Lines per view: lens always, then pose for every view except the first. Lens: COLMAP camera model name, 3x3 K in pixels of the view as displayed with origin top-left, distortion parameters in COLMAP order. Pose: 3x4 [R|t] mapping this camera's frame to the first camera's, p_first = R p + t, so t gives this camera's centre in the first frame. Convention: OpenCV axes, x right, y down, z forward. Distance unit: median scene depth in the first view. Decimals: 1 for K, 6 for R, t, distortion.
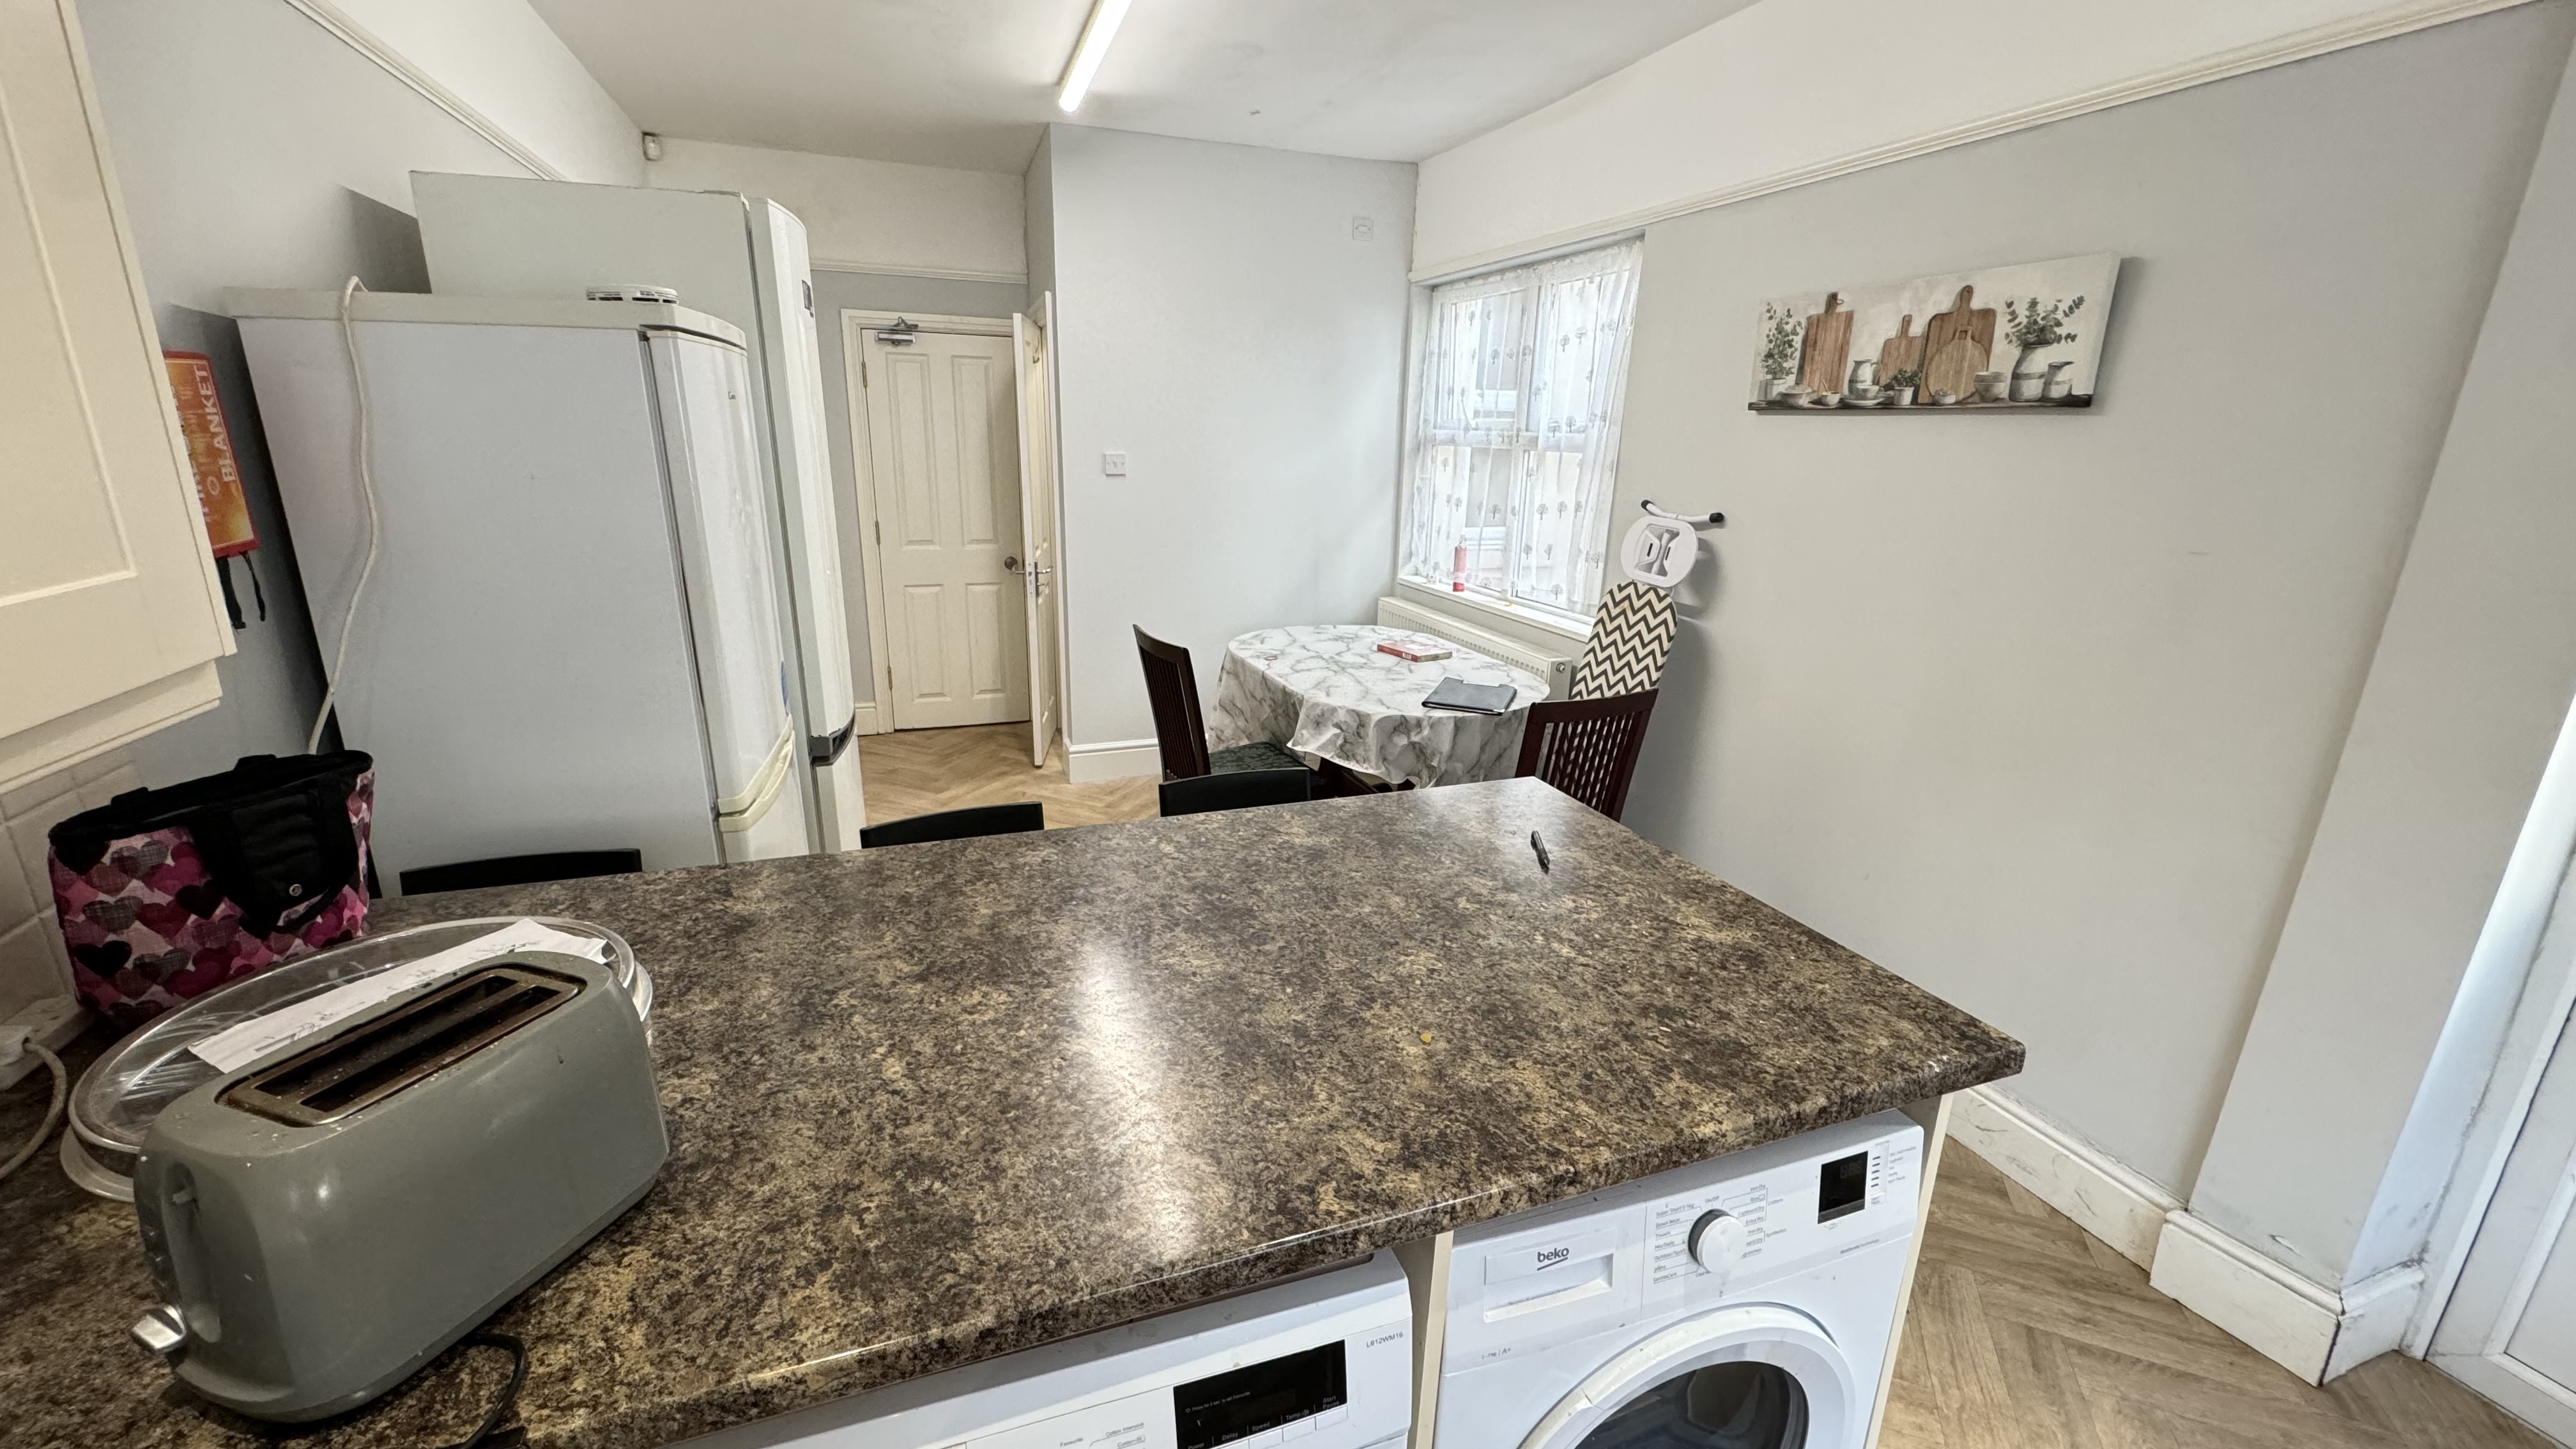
lens RADIAL K [[1026.5, 0, 1288.5], [0, 1026.5, 721.9], [0, 0, 1]] dist [-0.000708, 0.000240]
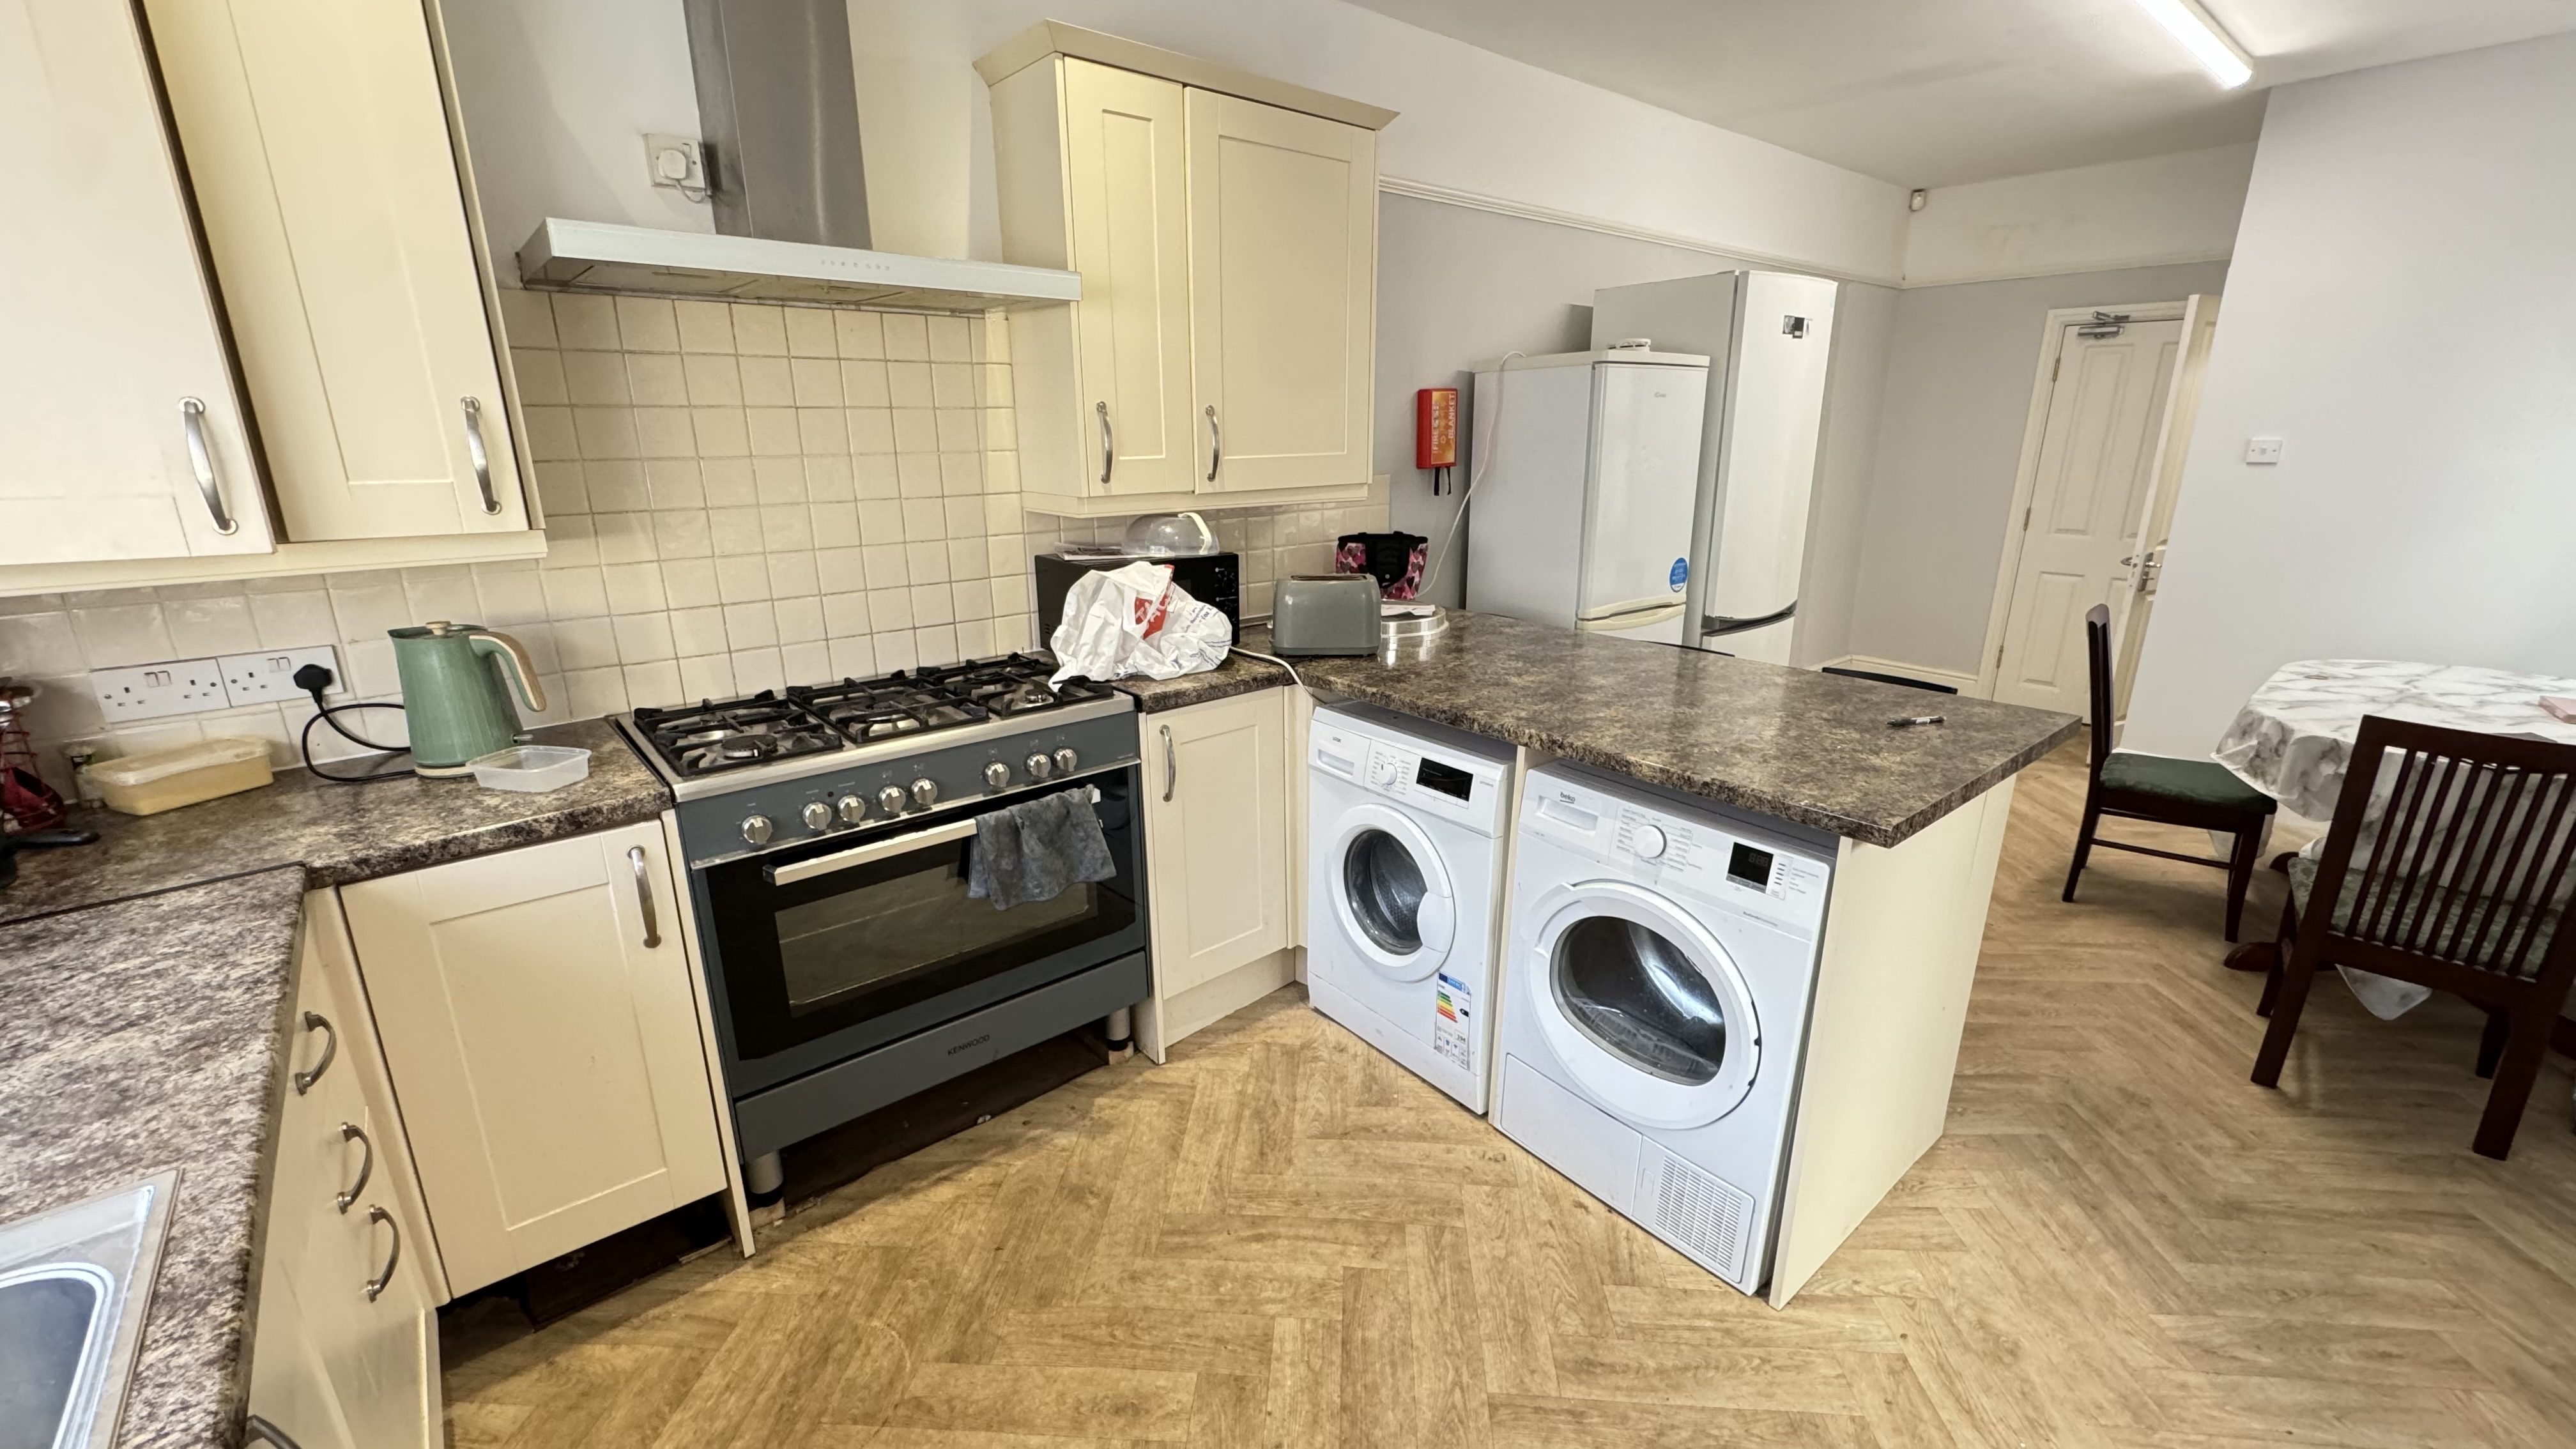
lens RADIAL K [[1026.5, 0, 1287.7], [0, 1026.5, 728.3], [0, 0, 1]] dist [-0.000708, 0.000240]
pose [[0.330600, 0.242115, -0.912186, 1.283237], [-0.247498, 0.954948, 0.163765, 0.130677], [0.910741, 0.171624, 0.375629, -0.198648]]
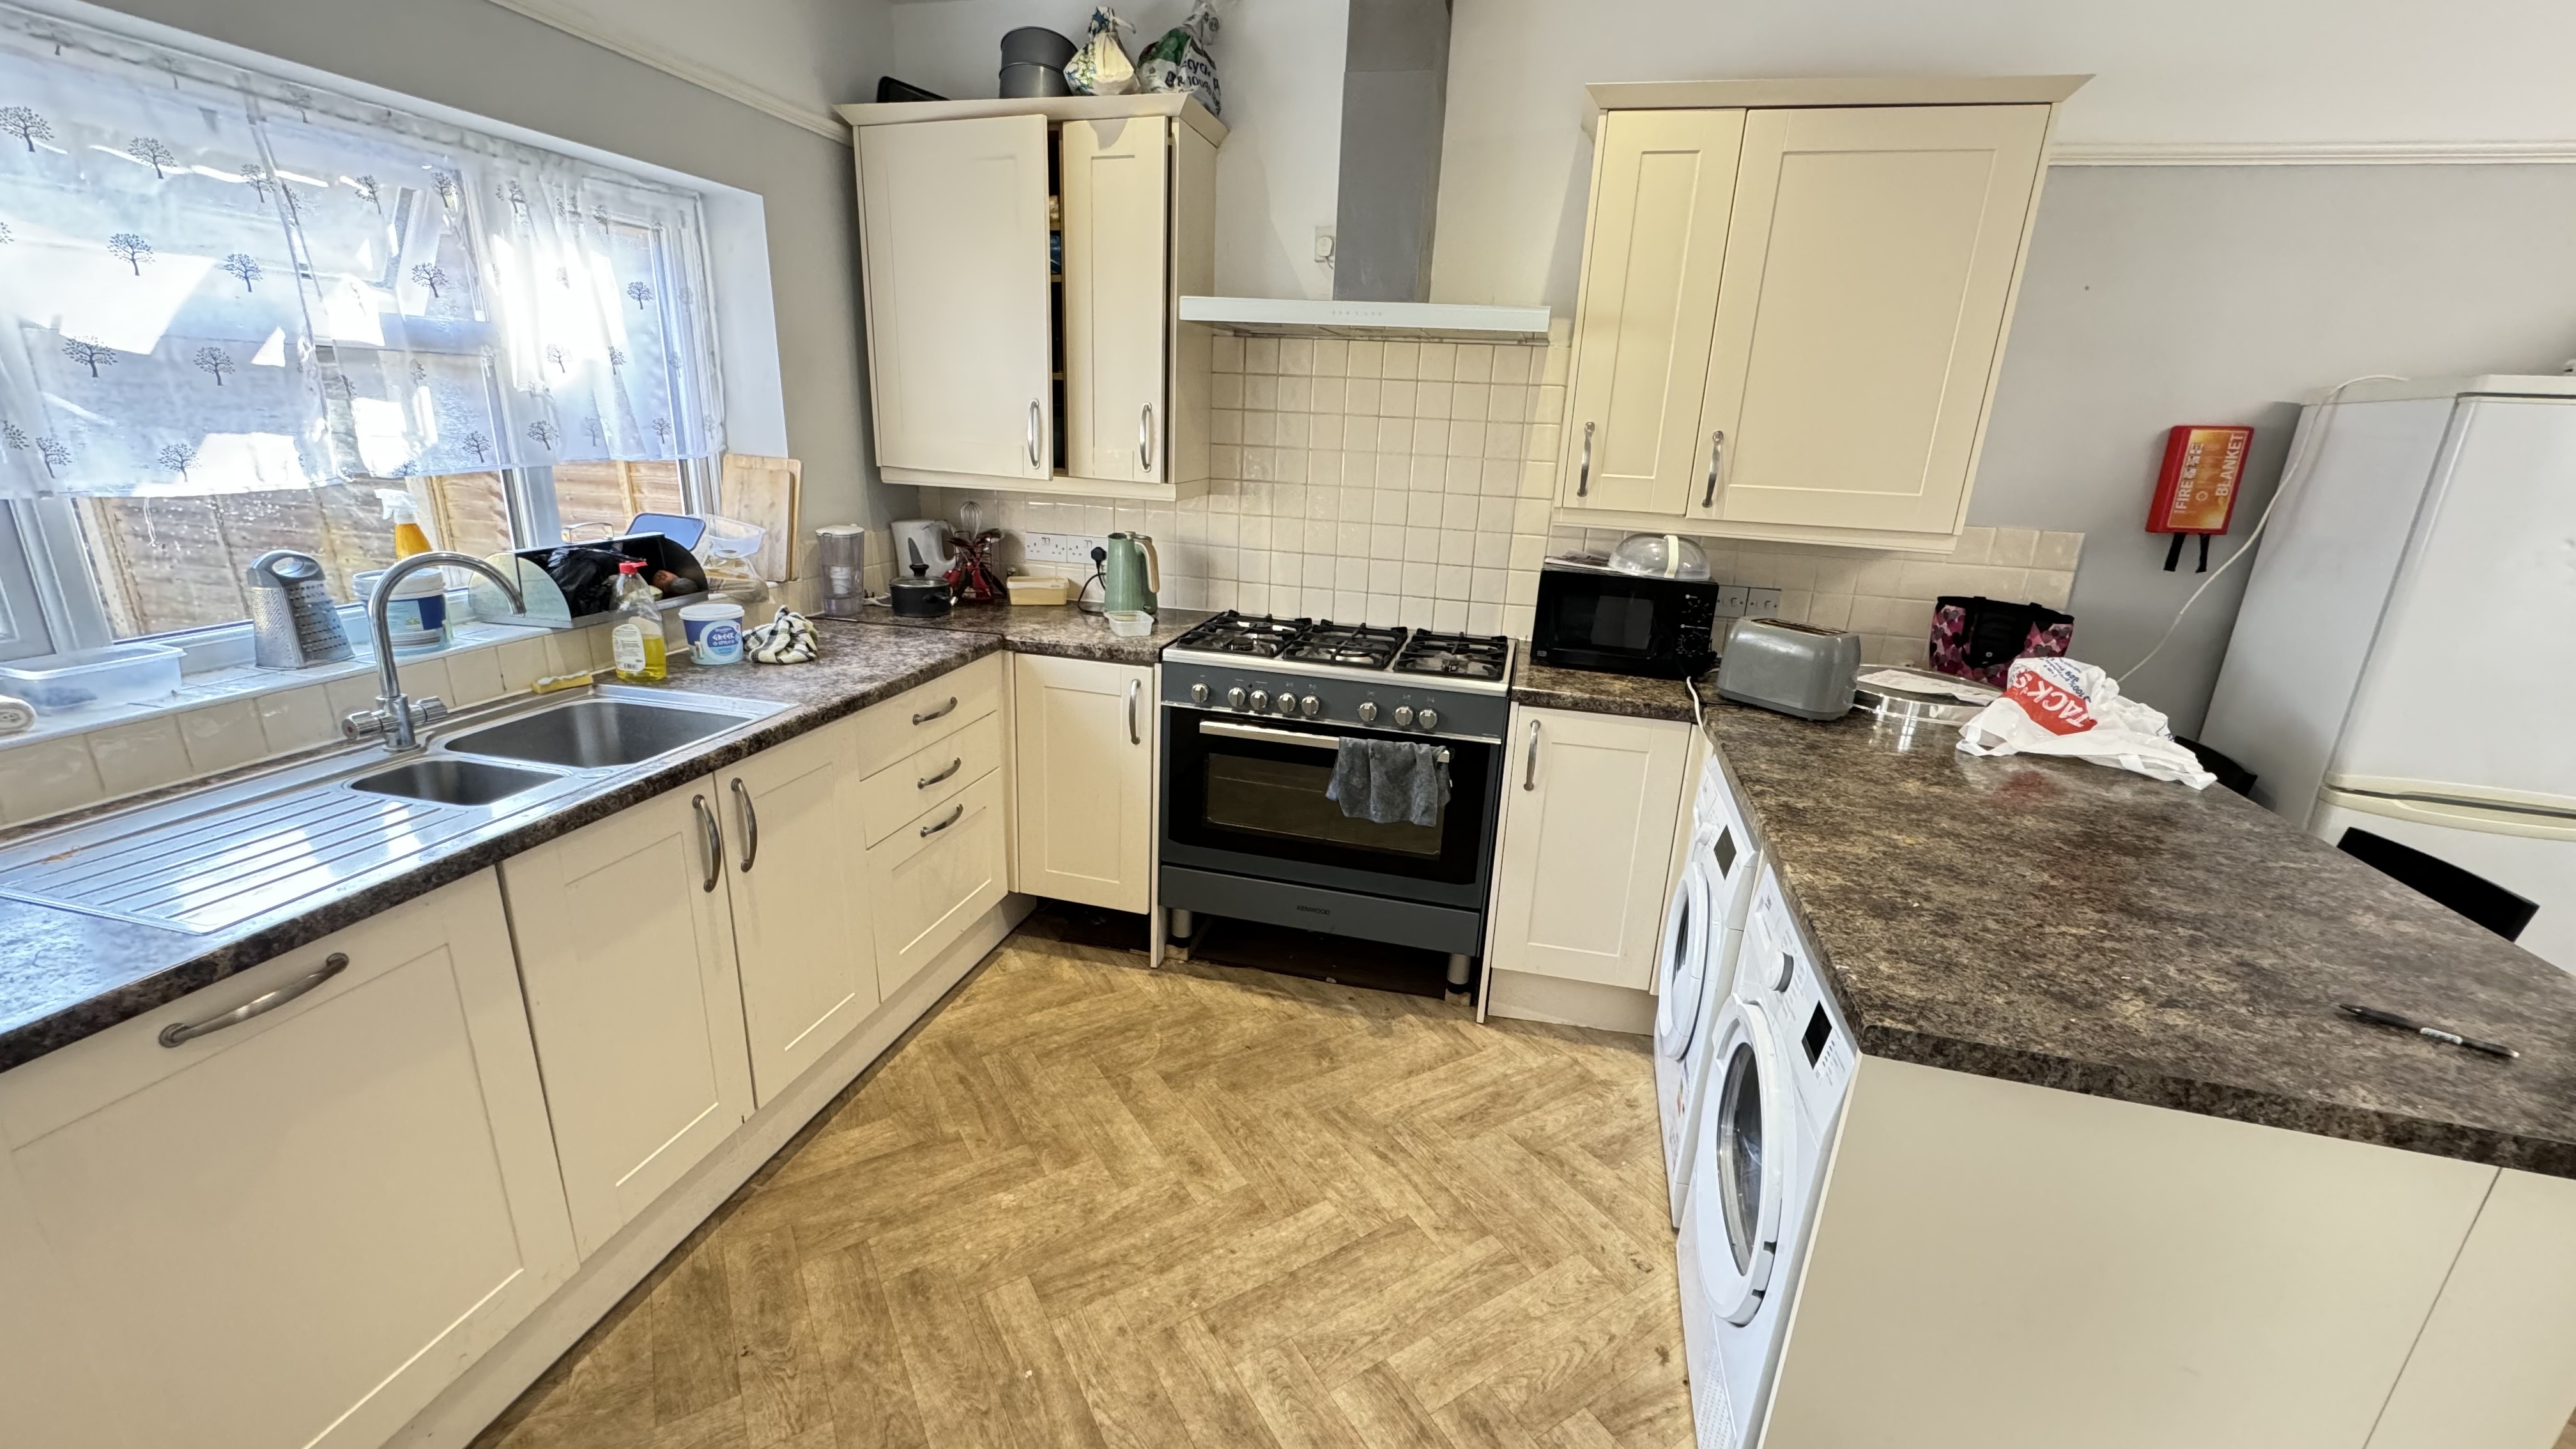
lens RADIAL K [[1026.5, 0, 1290.1], [0, 1026.5, 730.1], [0, 0, 1]] dist [-0.000708, 0.000240]
pose [[-0.564694, 0.193875, -0.802205, 1.386941], [-0.285818, 0.865923, 0.410469, -0.143630], [0.774228, 0.461074, -0.433568, 0.669931]]
